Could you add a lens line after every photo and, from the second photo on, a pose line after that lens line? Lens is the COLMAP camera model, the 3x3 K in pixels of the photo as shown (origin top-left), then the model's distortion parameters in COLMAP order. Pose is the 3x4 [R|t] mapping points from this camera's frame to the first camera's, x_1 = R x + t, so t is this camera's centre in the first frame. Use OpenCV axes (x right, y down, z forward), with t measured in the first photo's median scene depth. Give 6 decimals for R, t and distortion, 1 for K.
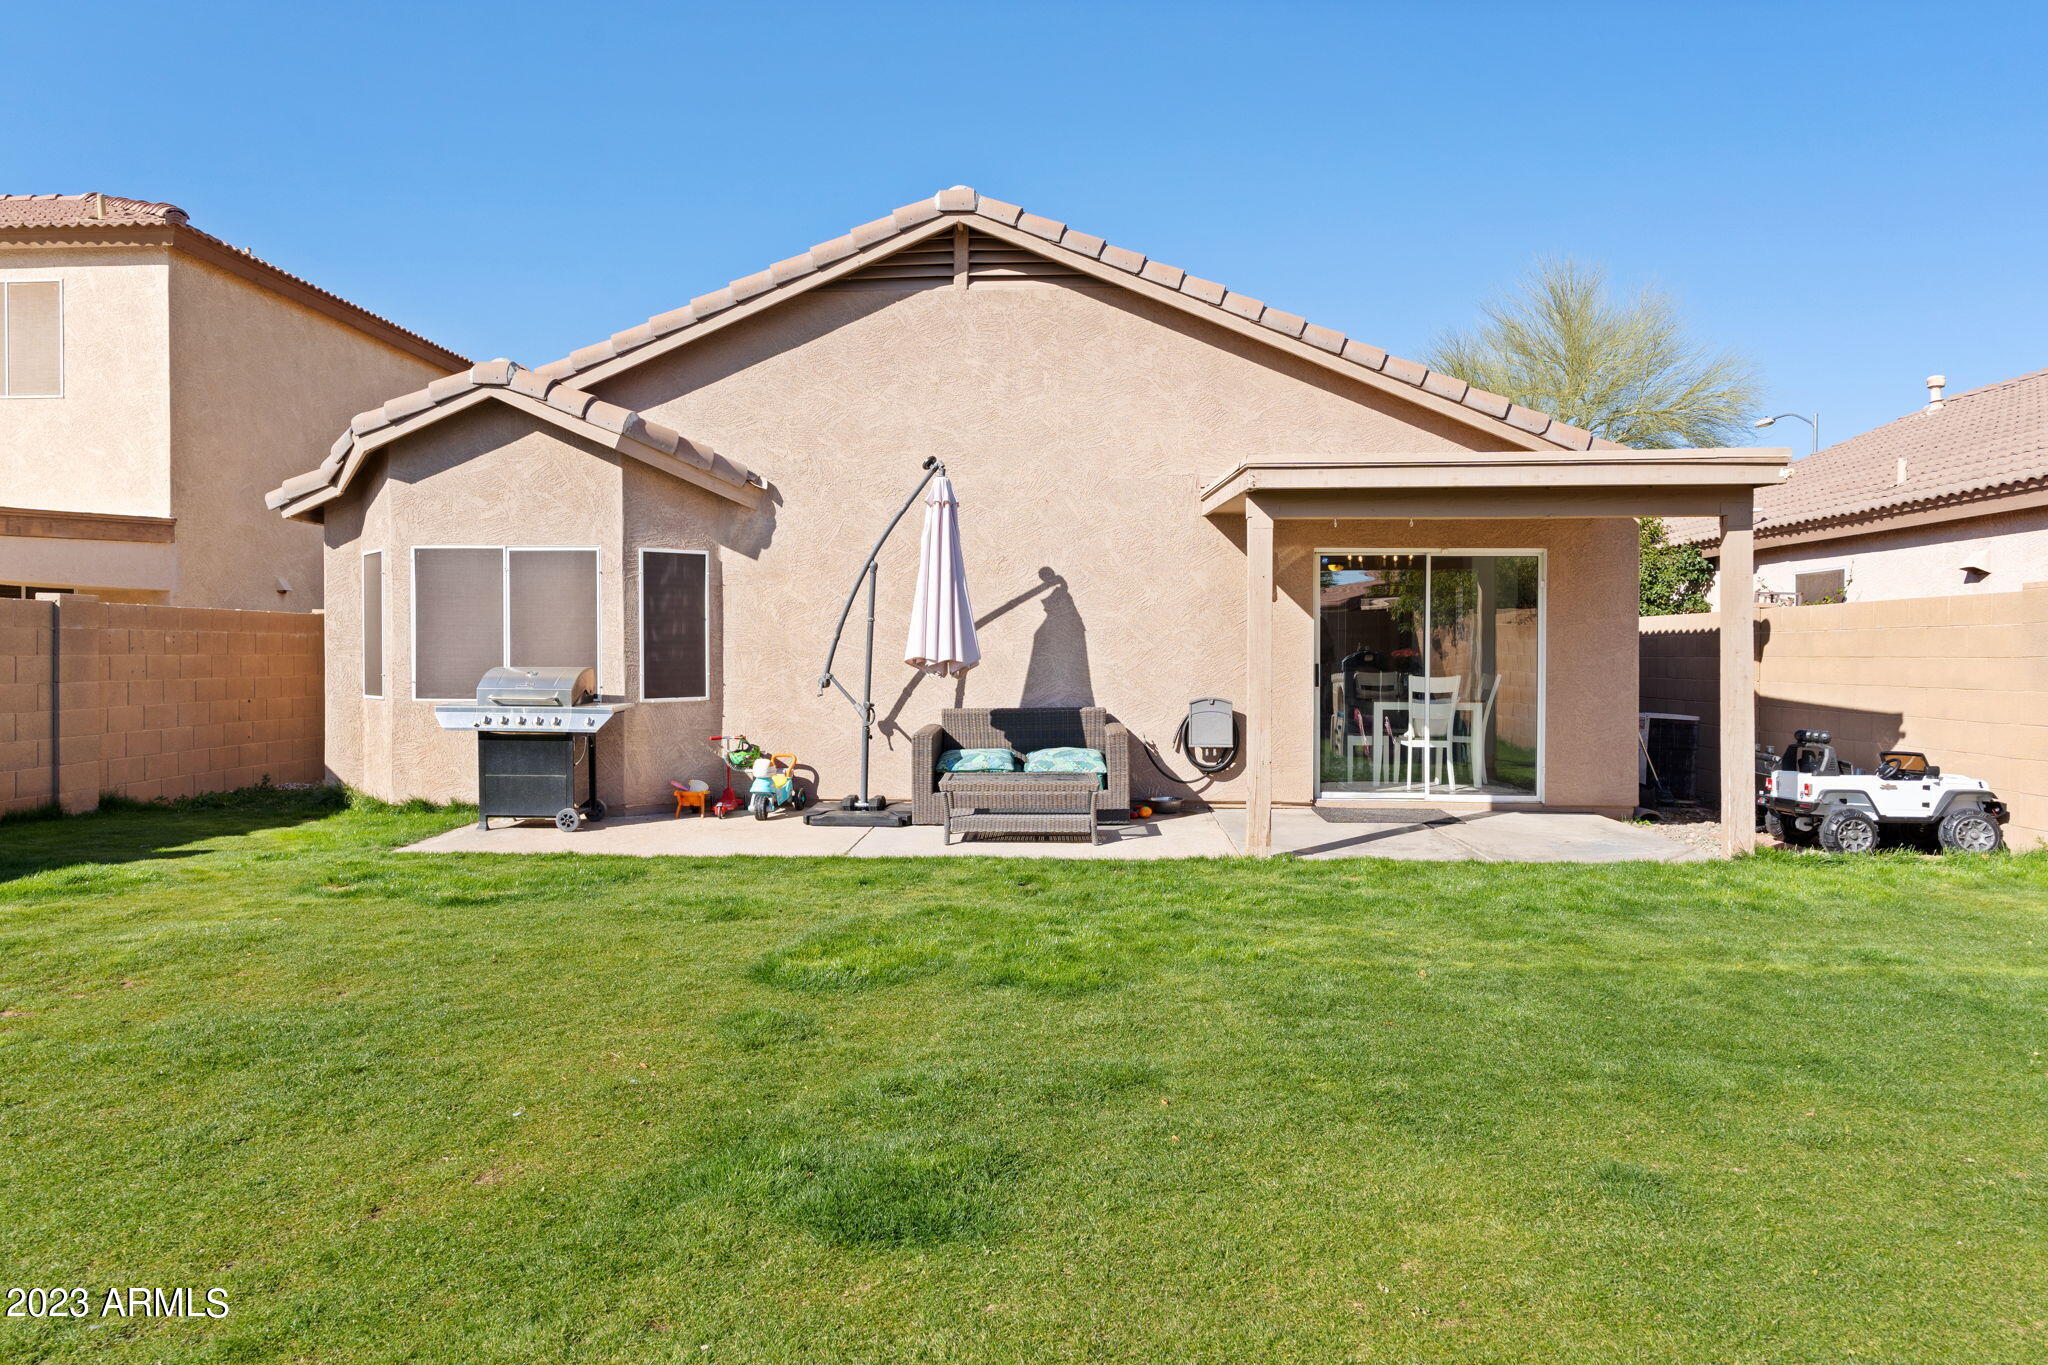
lens RADIAL K [[1294.5, 0, 1021.3], [0, 1294.5, 654.2], [0, 0, 1]] dist [-0.002145, -0.000428]
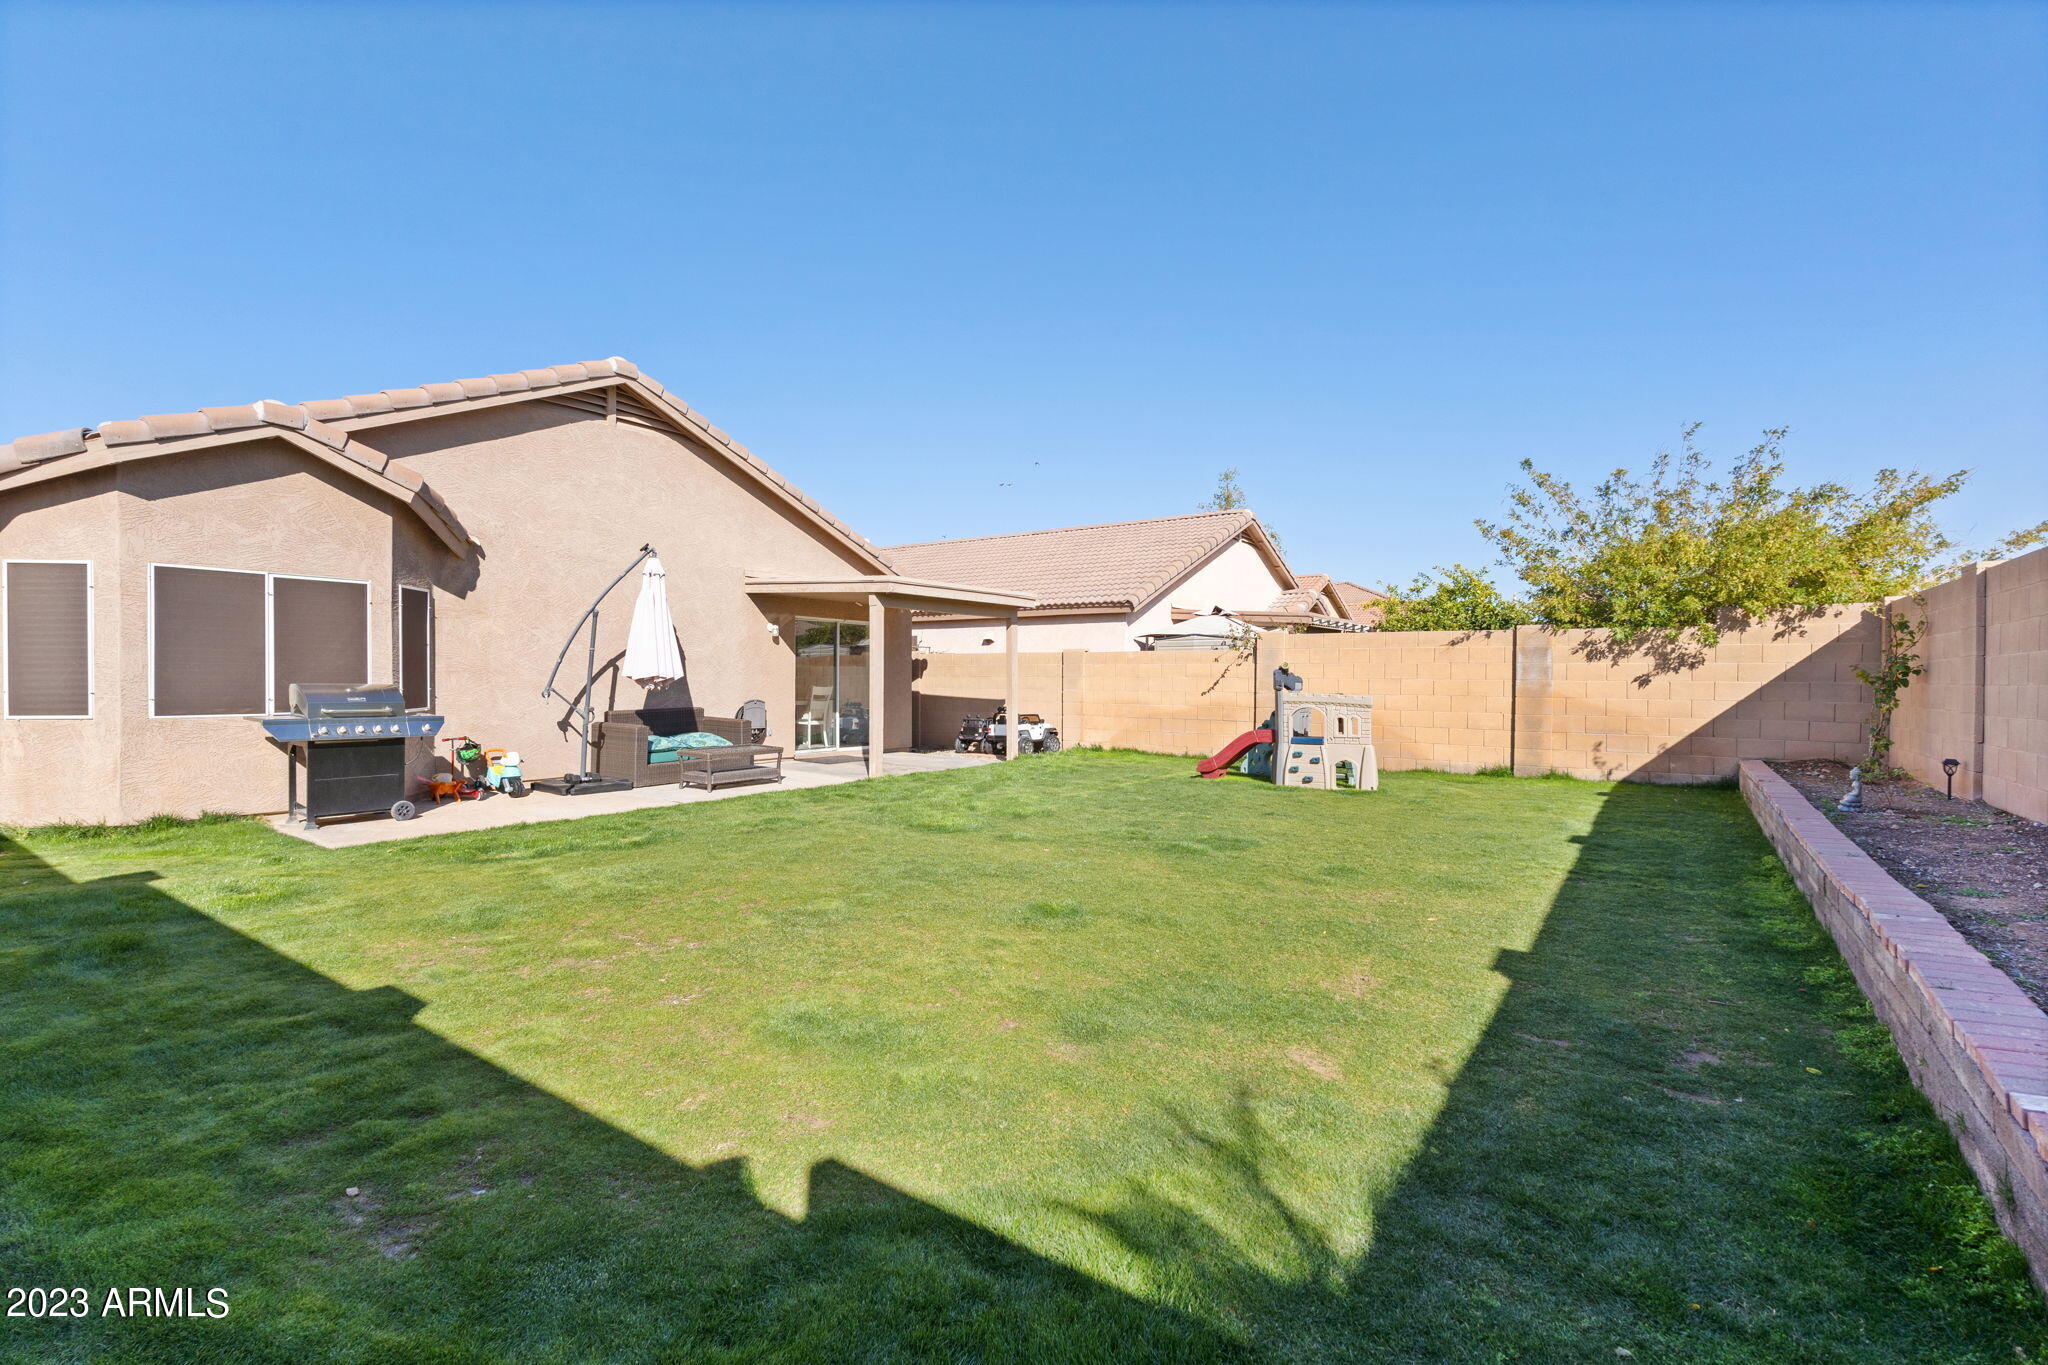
lens RADIAL K [[936.0, 0, 1024.0], [0, 936.0, 682.5], [0, 0, 1]] dist [0.002670, 0.000387]
pose [[0.517602, -0.003547, 0.855614, -0.729804], [-0.003619, 0.999973, 0.006334, 0.001441], [-0.855614, -0.006375, 0.517576, 0.049169]]
